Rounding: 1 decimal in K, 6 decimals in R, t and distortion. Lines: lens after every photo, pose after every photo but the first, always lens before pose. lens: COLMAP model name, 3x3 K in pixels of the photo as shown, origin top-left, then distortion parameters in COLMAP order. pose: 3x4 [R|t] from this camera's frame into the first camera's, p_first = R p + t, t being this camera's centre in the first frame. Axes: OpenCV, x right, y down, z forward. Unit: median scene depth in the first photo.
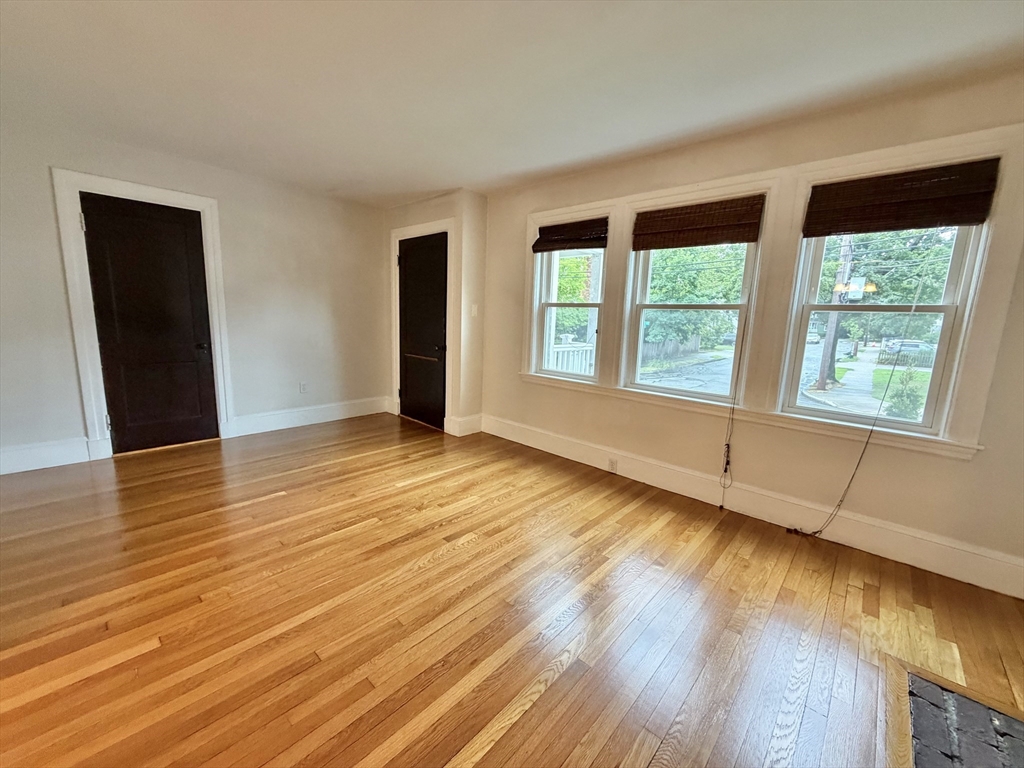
lens RADIAL K [[407.7, 0, 508.6], [0, 407.7, 383.7], [0, 0, 1]] dist [0.000290, -0.000359]
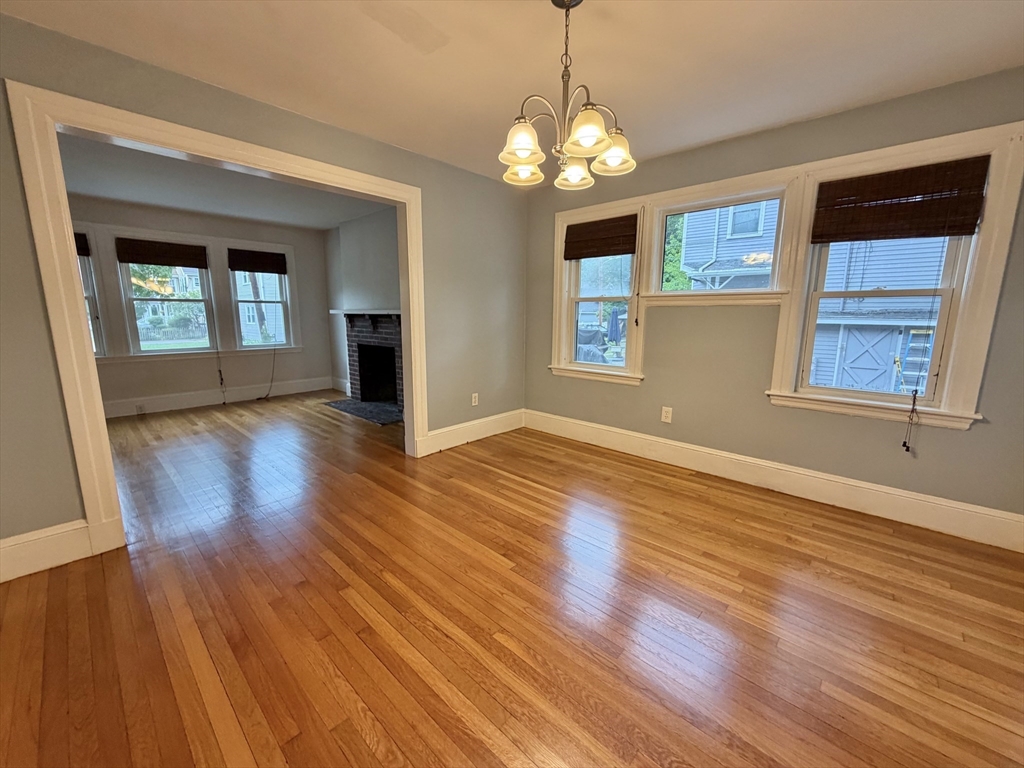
lens RADIAL K [[407.6, 0, 507.0], [0, 407.6, 381.4], [0, 0, 1]] dist [0.002430, 0.000239]
pose [[0.003539, -0.204852, 0.978787, -1.203771], [0.155909, 0.966936, 0.201808, 0.016119], [-0.987765, 0.151888, 0.035360, -0.381291]]
